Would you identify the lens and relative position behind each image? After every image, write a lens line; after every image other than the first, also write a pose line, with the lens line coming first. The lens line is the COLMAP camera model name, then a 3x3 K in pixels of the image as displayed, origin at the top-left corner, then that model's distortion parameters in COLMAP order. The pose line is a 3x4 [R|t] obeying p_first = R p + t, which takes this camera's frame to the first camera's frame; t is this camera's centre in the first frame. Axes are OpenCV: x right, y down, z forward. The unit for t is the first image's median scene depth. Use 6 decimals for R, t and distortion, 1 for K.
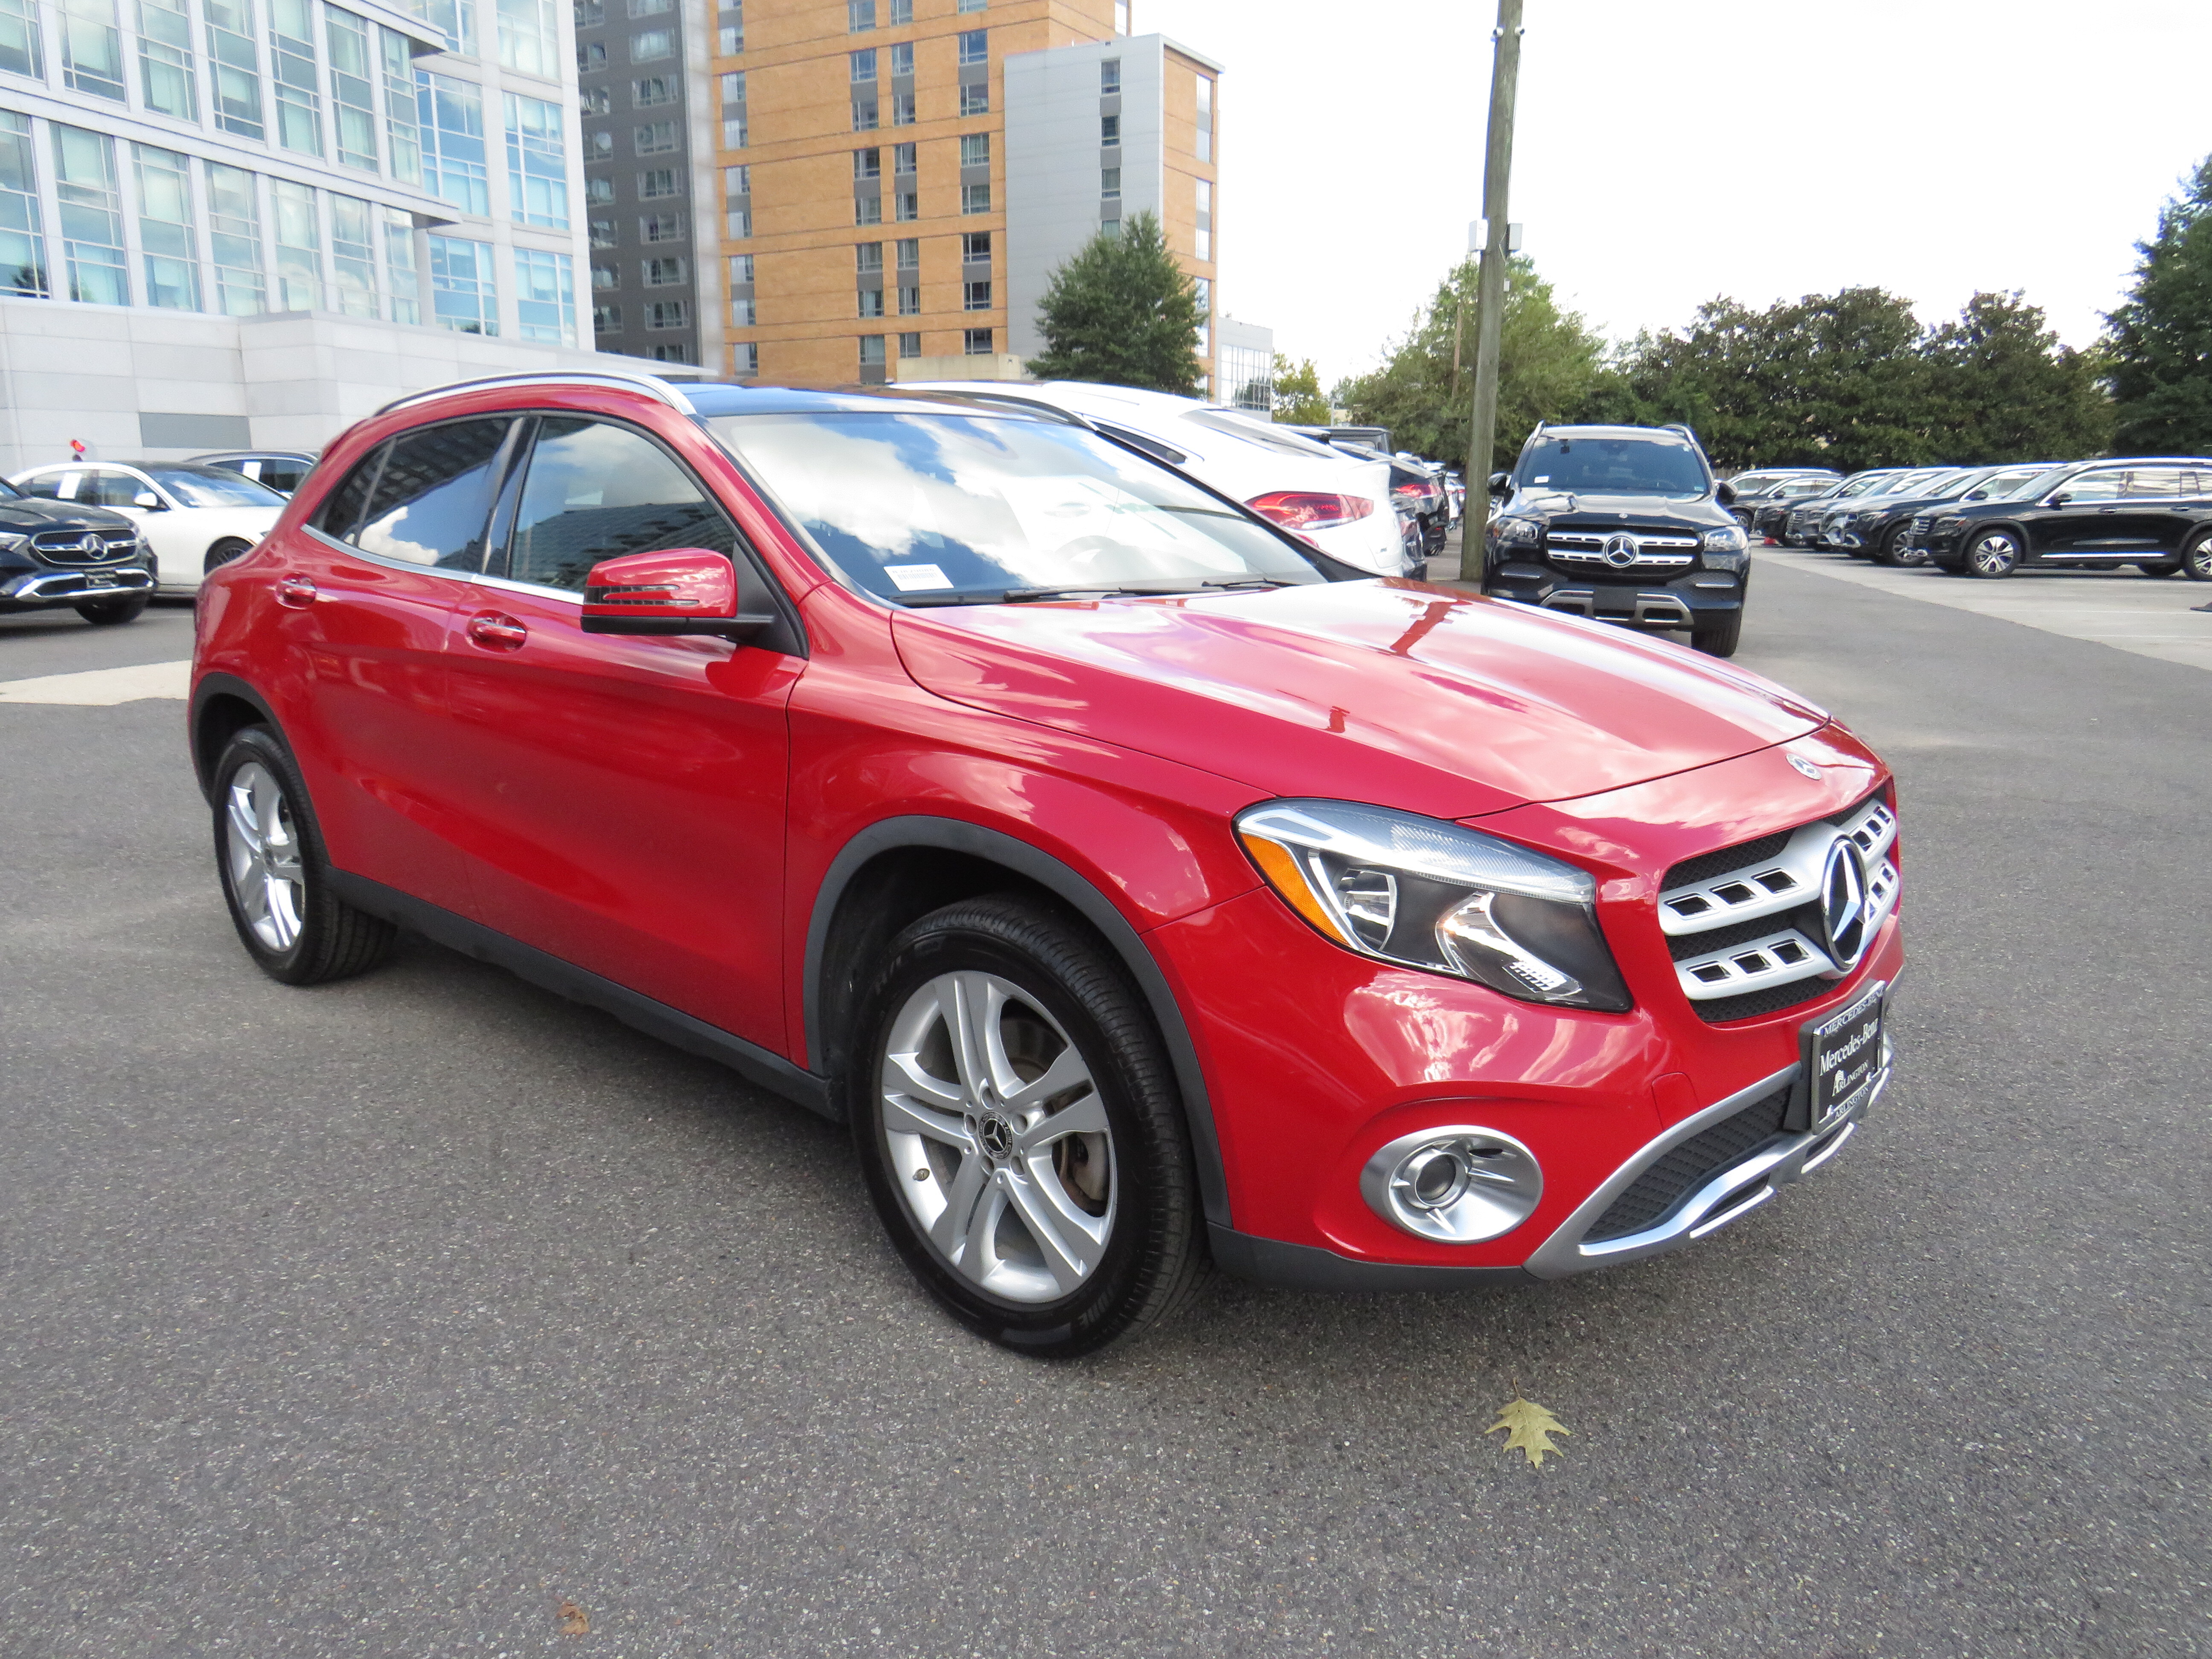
lens RADIAL K [[1606.5, 0, 1108.1], [0, 1606.5, 815.3], [0, 0, 1]] dist [-0.024720, 0.017921]
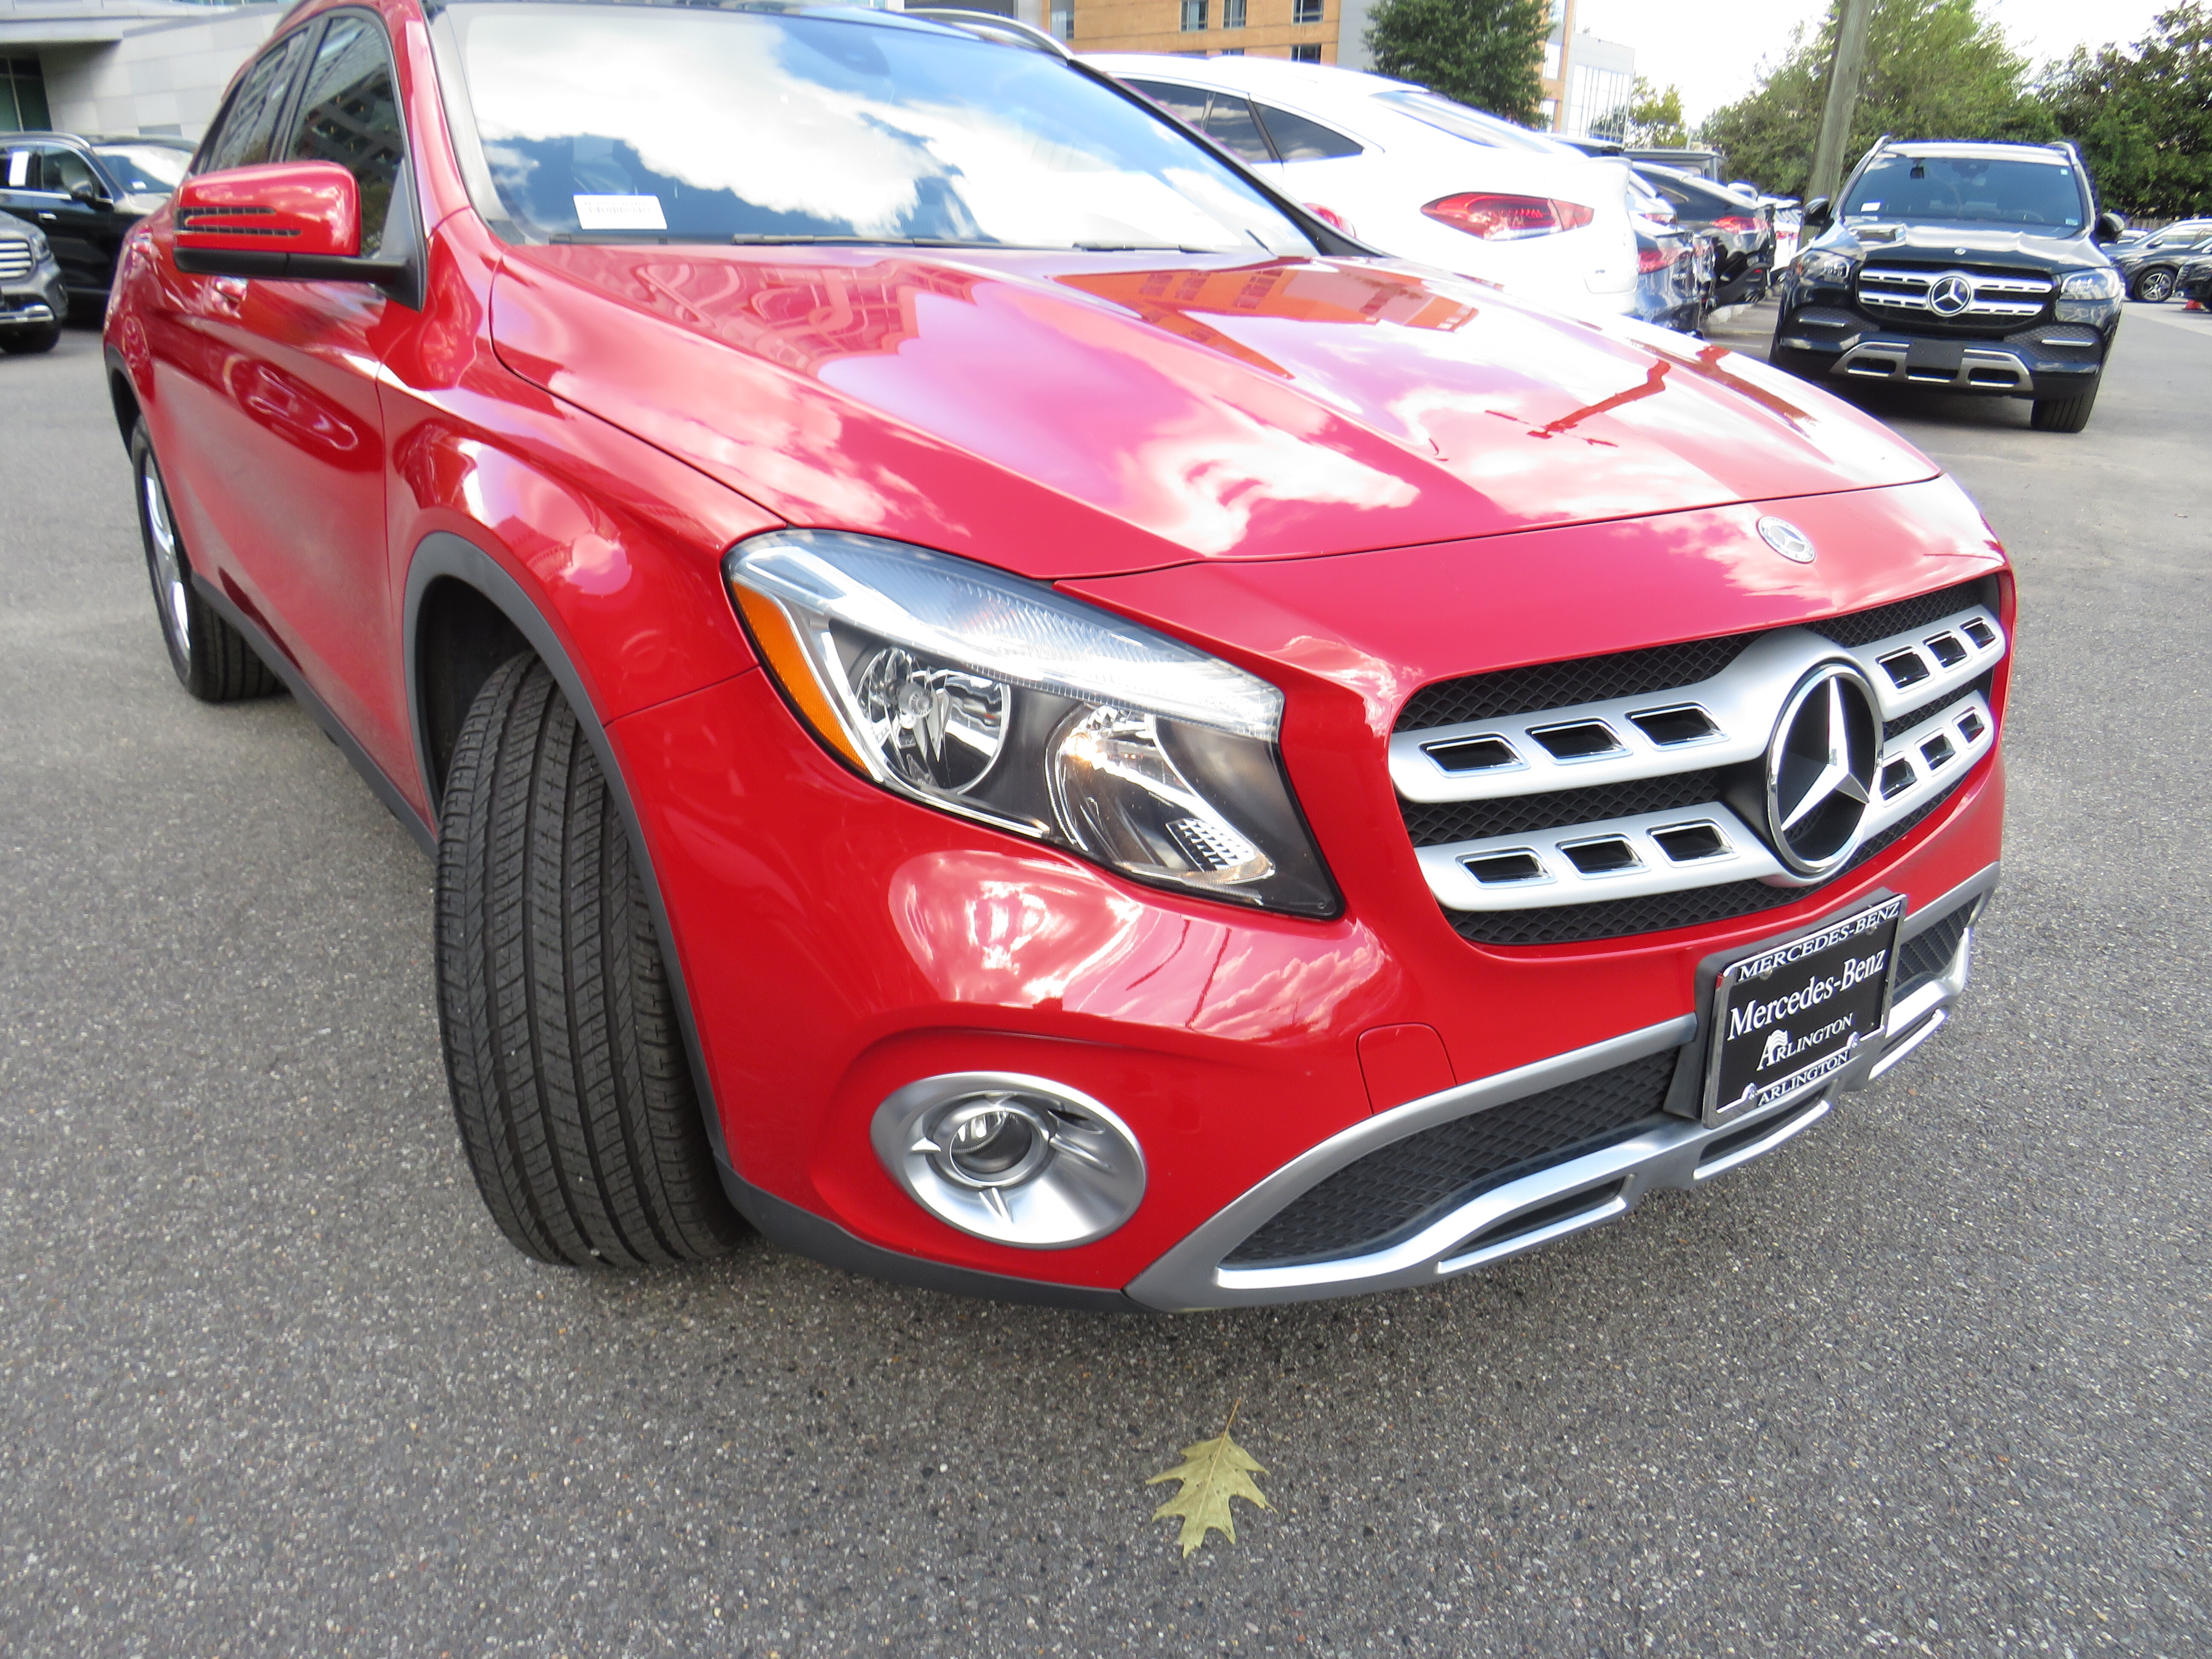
lens RADIAL K [[1606.5, 0, 1095.4], [0, 1606.5, 835.4], [0, 0, 1]] dist [-0.024720, 0.017921]
pose [[0.979588, 0.090644, -0.179421, 0.312681], [-0.060396, 0.984038, 0.167397, -0.005270], [0.191731, -0.153144, 0.969426, 0.364511]]
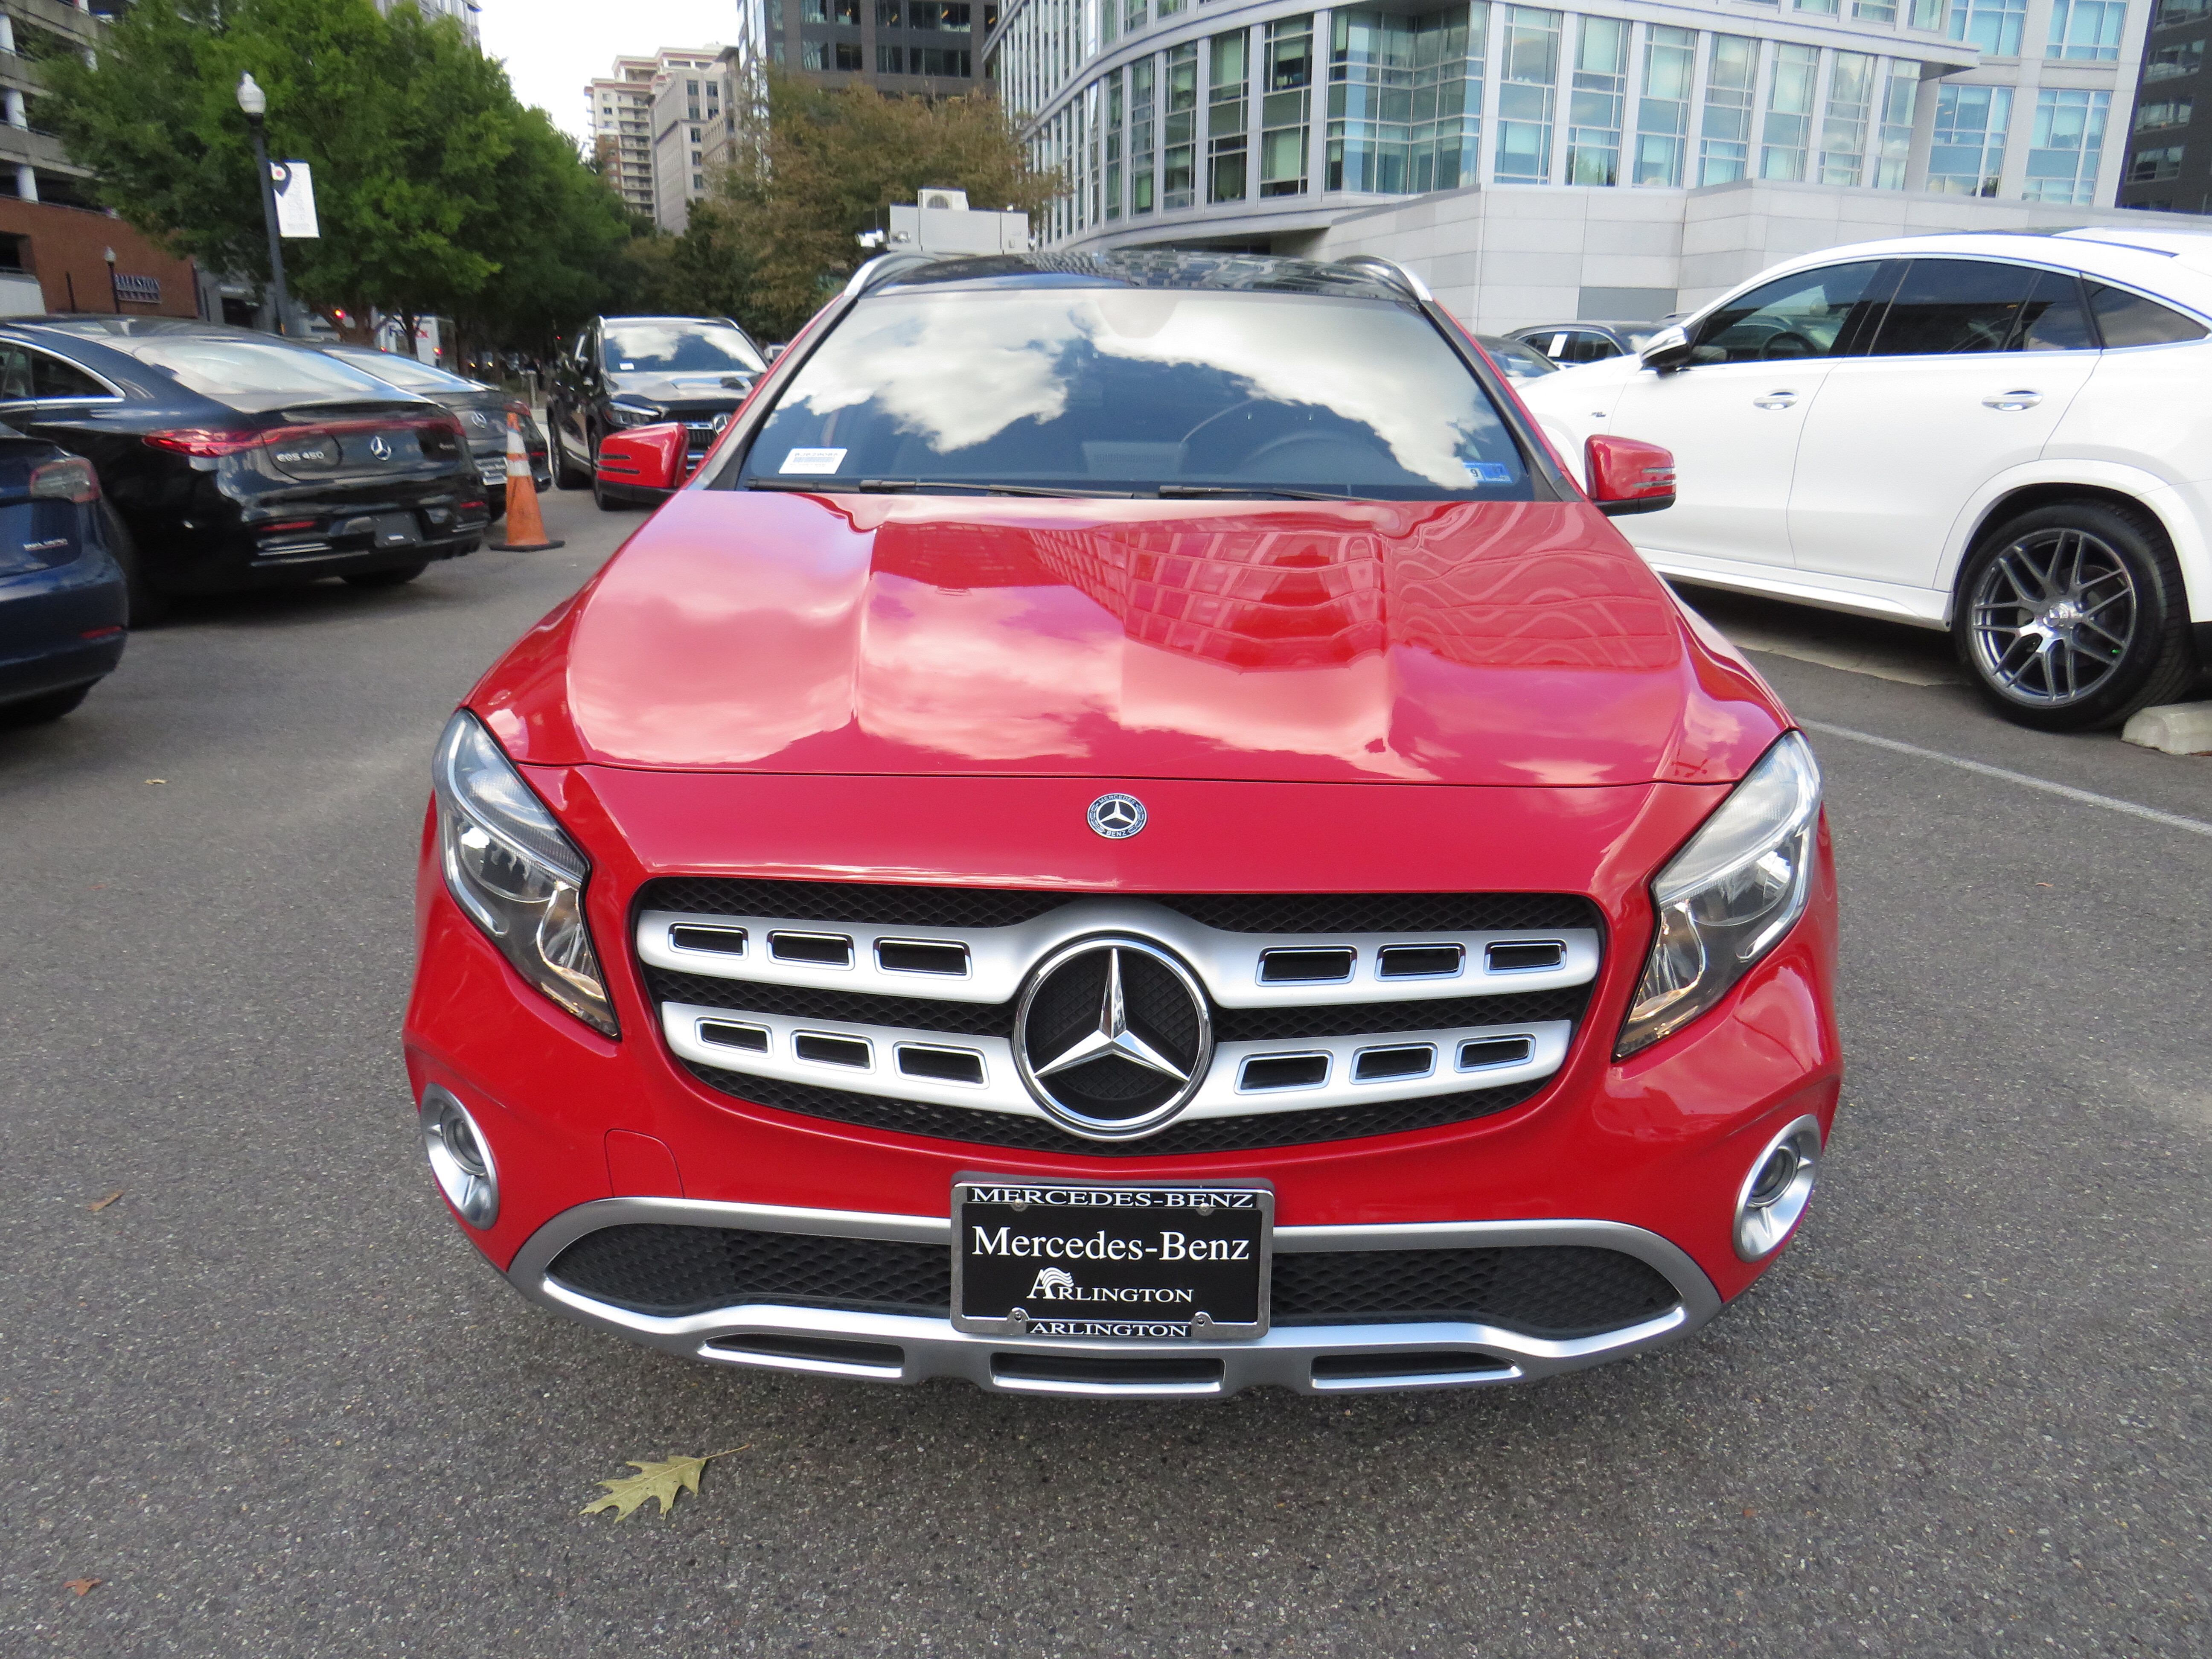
lens RADIAL K [[1606.5, 0, 1110.6], [0, 1606.5, 846.6], [0, 0, 1]] dist [-0.024720, 0.017921]
pose [[0.655051, 0.226921, -0.720705, 0.951794], [-0.158941, 0.973878, 0.162173, -0.129416], [0.738679, 0.008318, 0.674006, 0.586824]]
